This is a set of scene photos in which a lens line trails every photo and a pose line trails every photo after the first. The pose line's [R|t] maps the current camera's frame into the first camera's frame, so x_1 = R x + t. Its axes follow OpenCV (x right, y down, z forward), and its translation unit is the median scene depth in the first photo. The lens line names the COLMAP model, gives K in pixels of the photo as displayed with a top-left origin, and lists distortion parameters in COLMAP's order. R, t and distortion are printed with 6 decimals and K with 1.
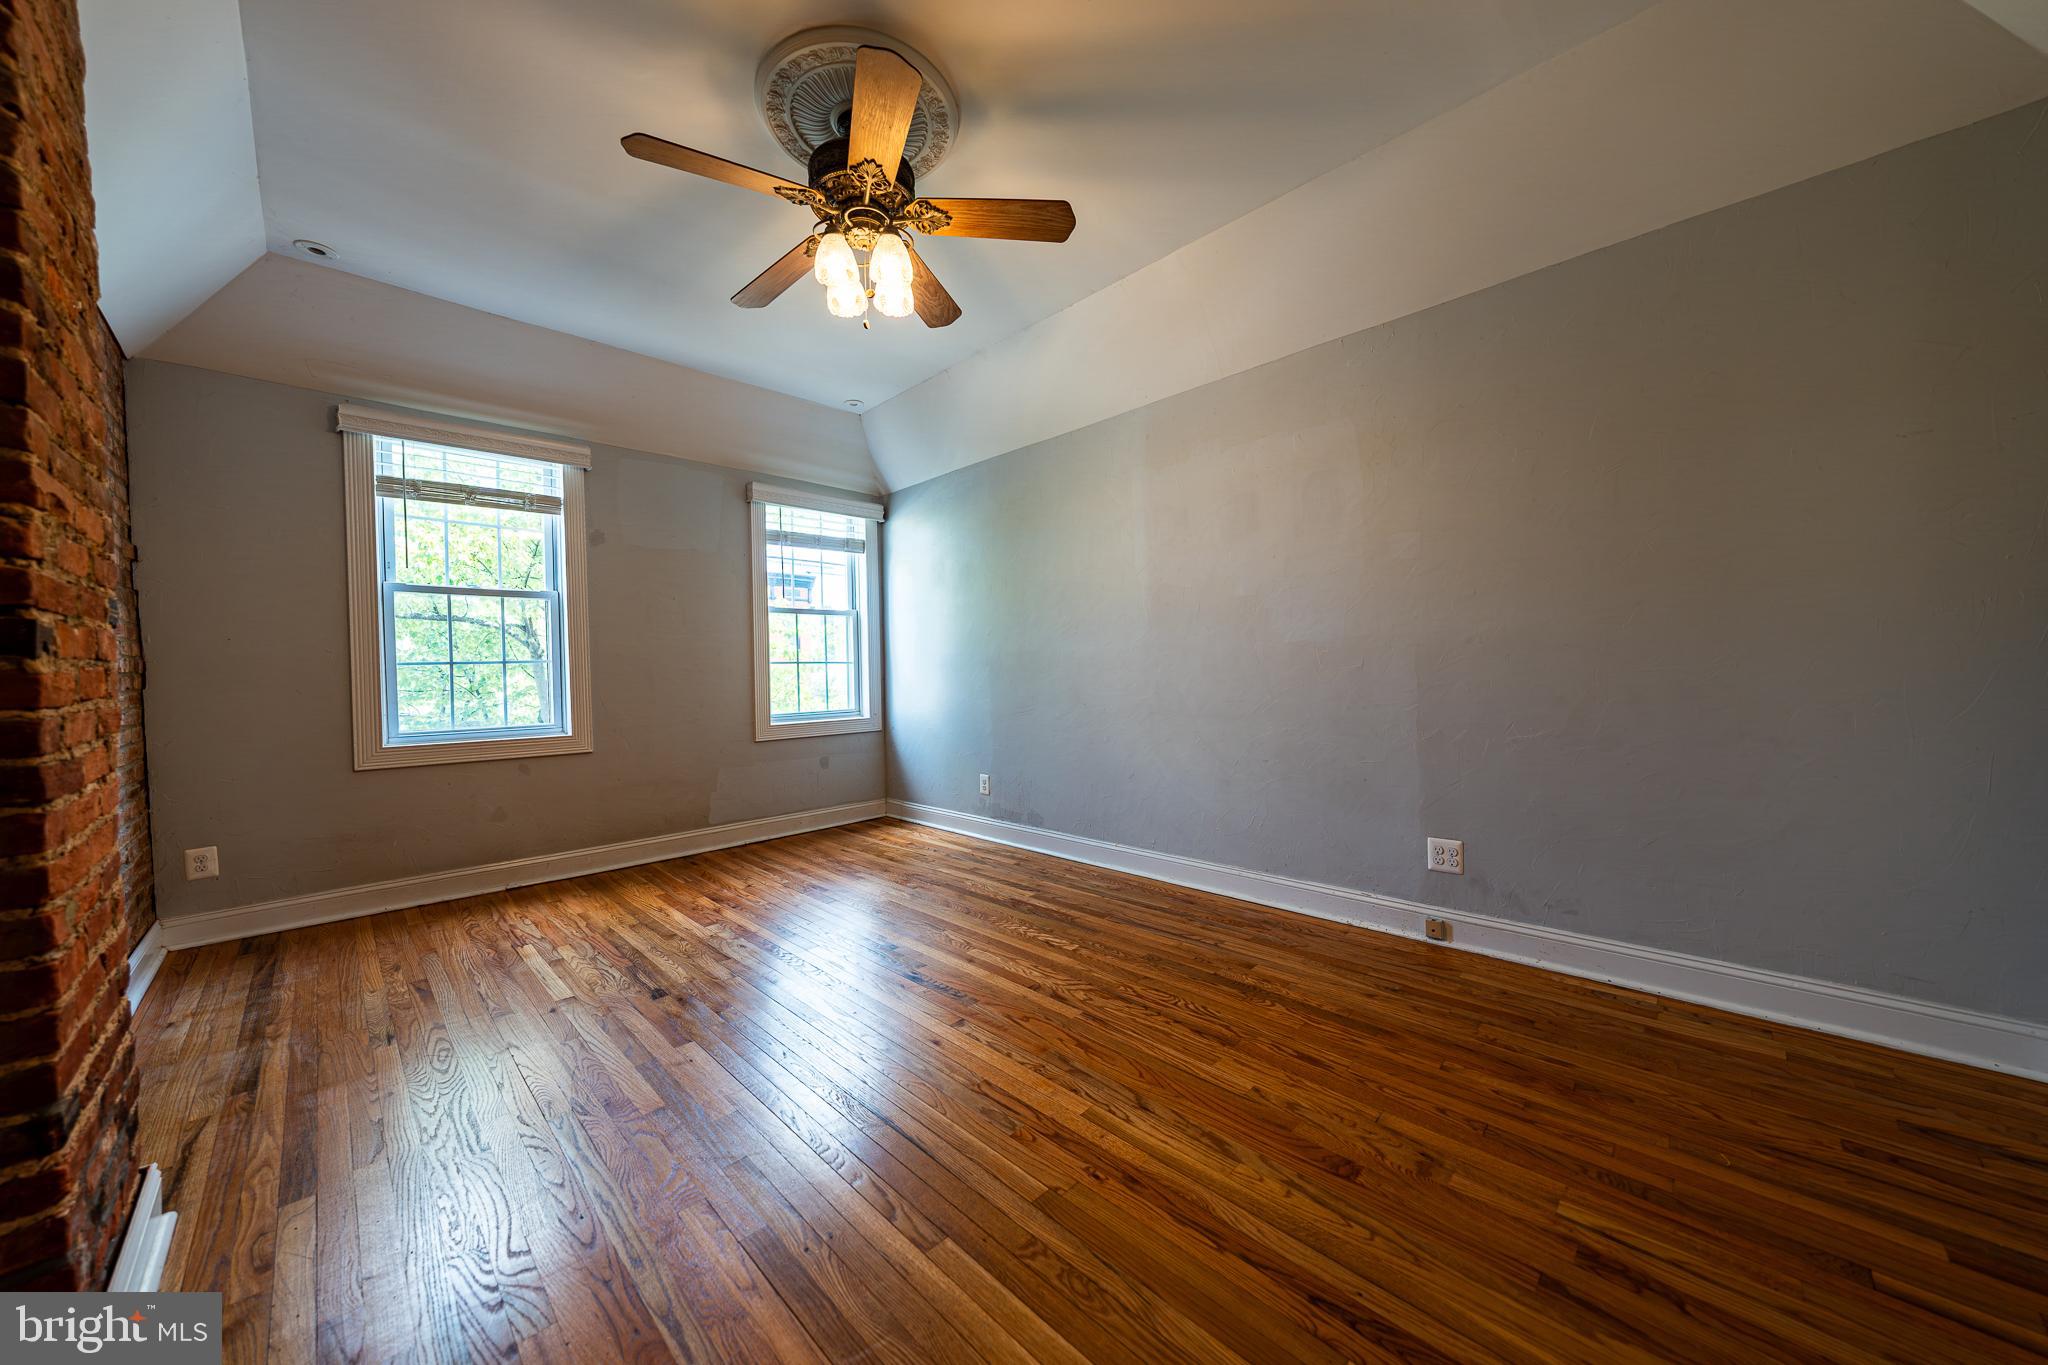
lens RADIAL K [[697.3, 0, 1025.0], [0, 697.3, 678.7], [0, 0, 1]] dist [-0.000294, -0.000207]
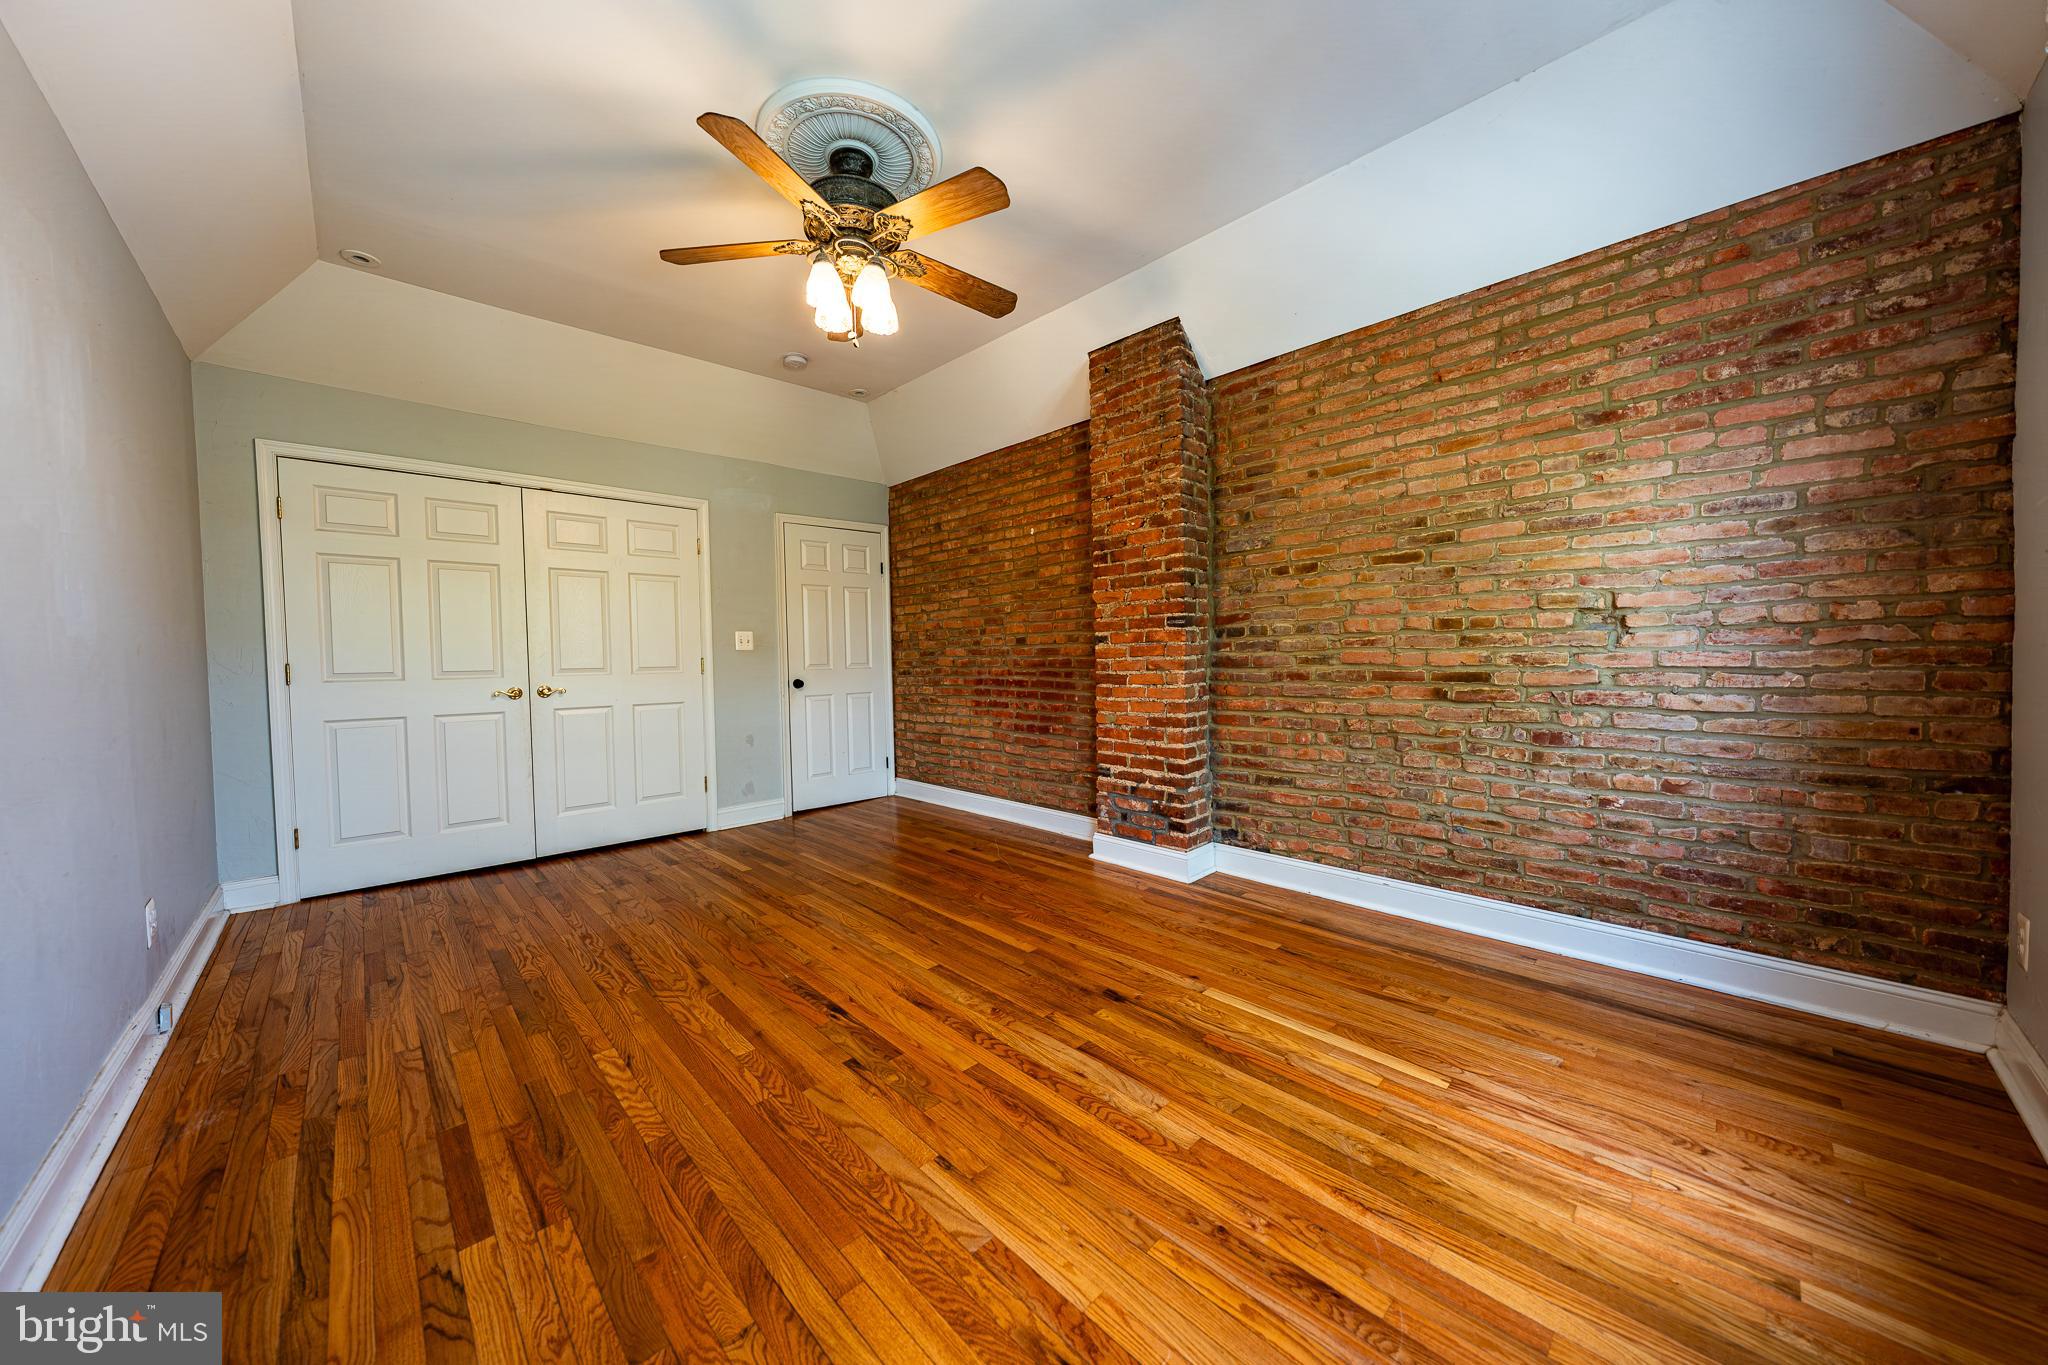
lens RADIAL K [[697.3, 0, 1025.0], [0, 697.3, 678.7], [0, 0, 1]] dist [-0.000294, -0.000207]
pose [[-0.998893, 0.039733, 0.025200, -0.343946], [0.040963, 0.997892, 0.050333, -0.015810], [-0.023147, 0.051309, -0.998415, 1.460913]]
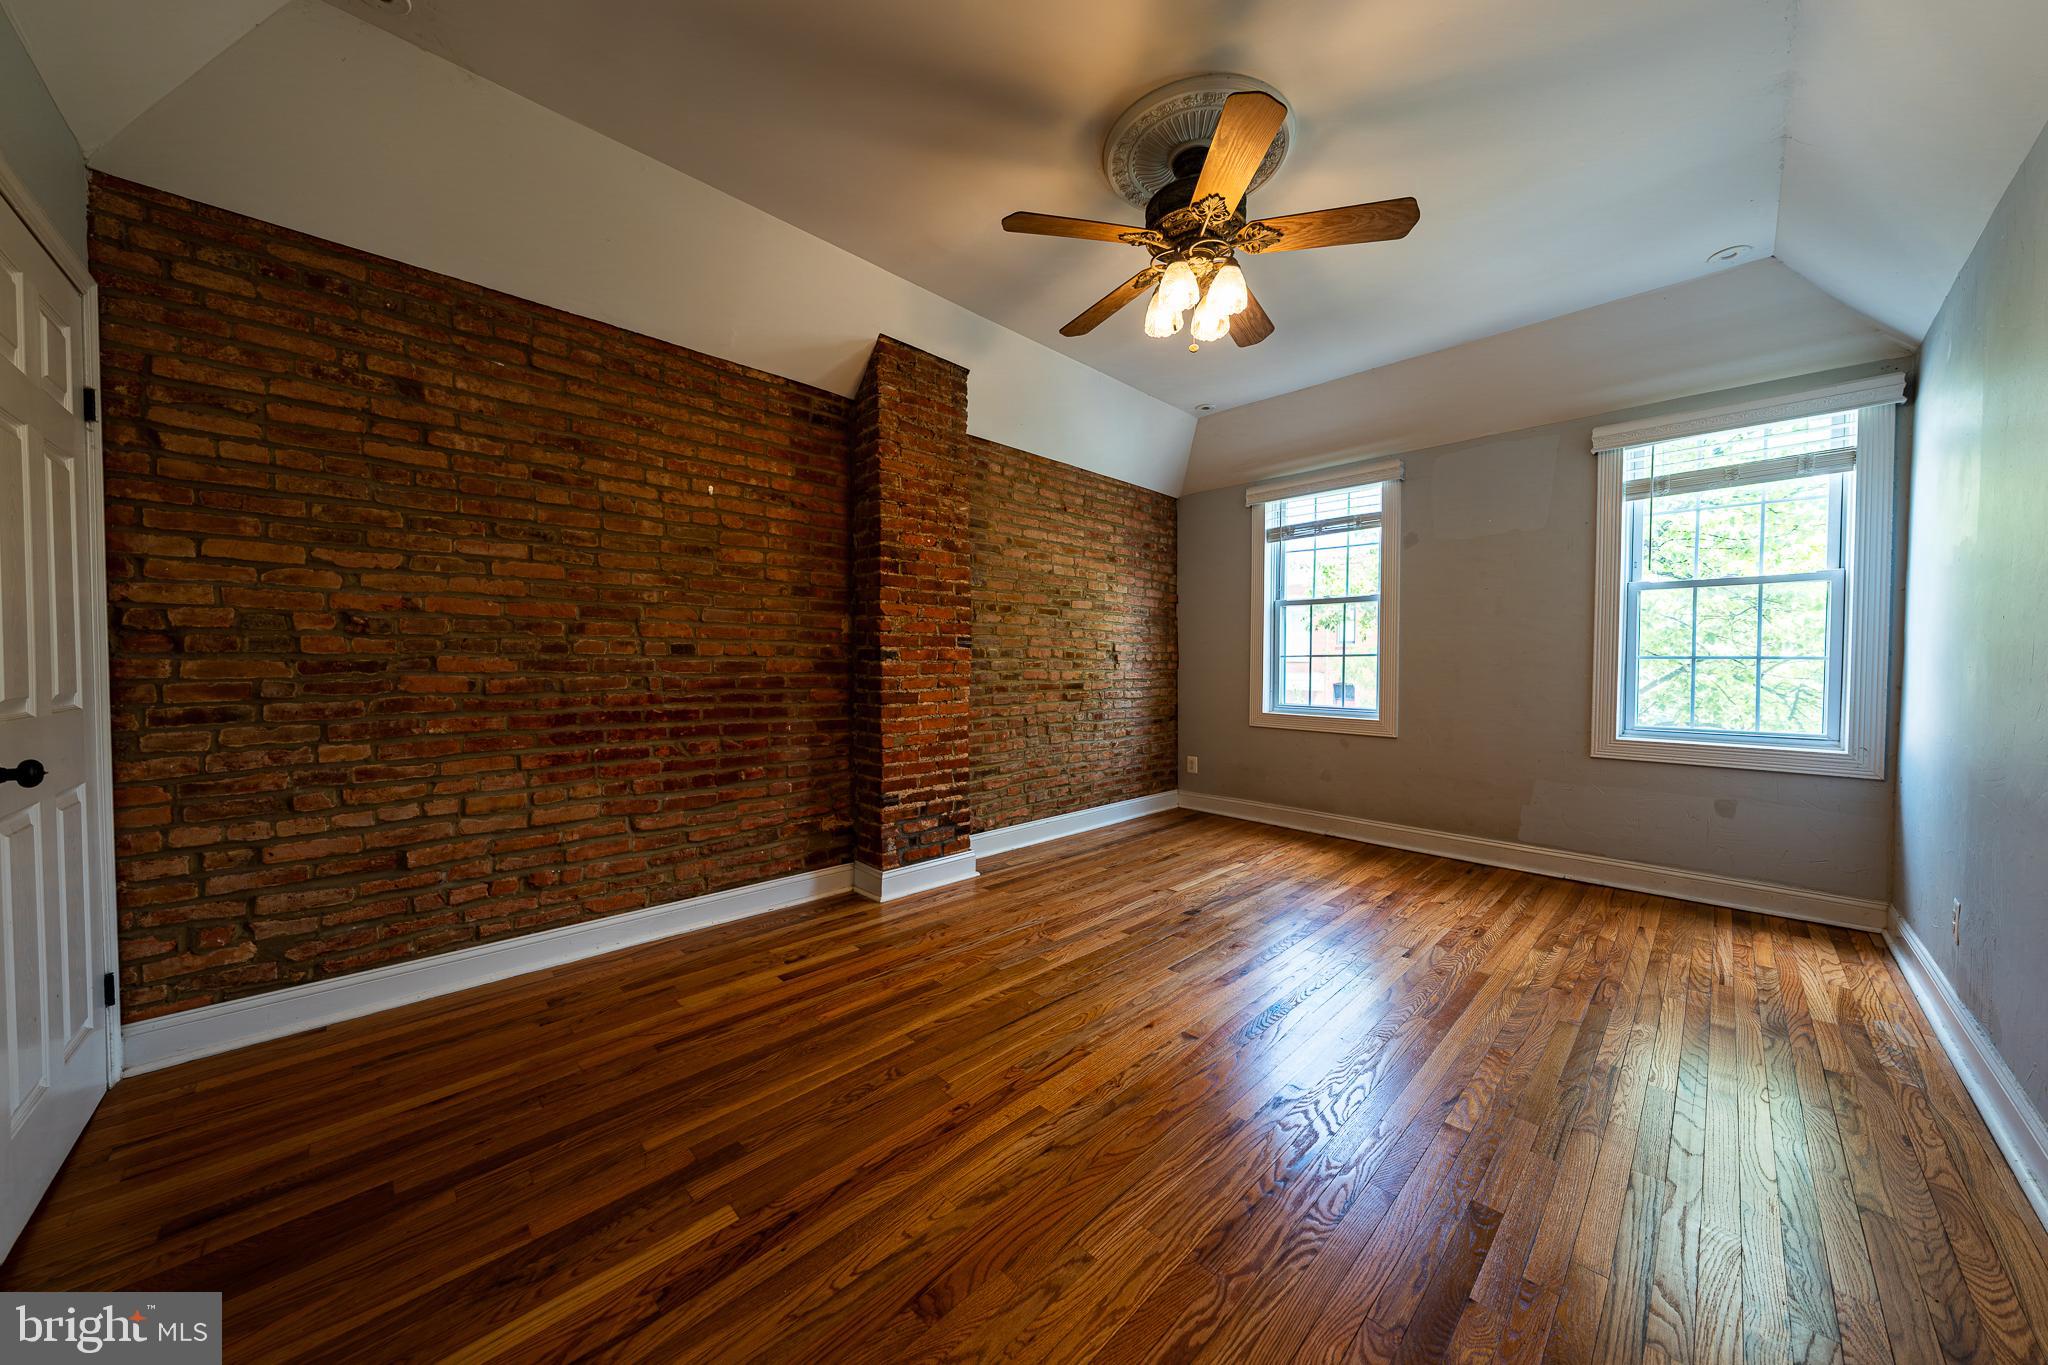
lens RADIAL K [[697.3, 0, 1025.0], [0, 697.3, 678.7], [0, 0, 1]] dist [-0.000294, -0.000207]
pose [[-0.008775, 0.045191, -0.998940, 0.591868], [-0.018868, 0.998793, 0.045350, -0.033058], [0.999783, 0.019246, -0.007912, 0.525997]]
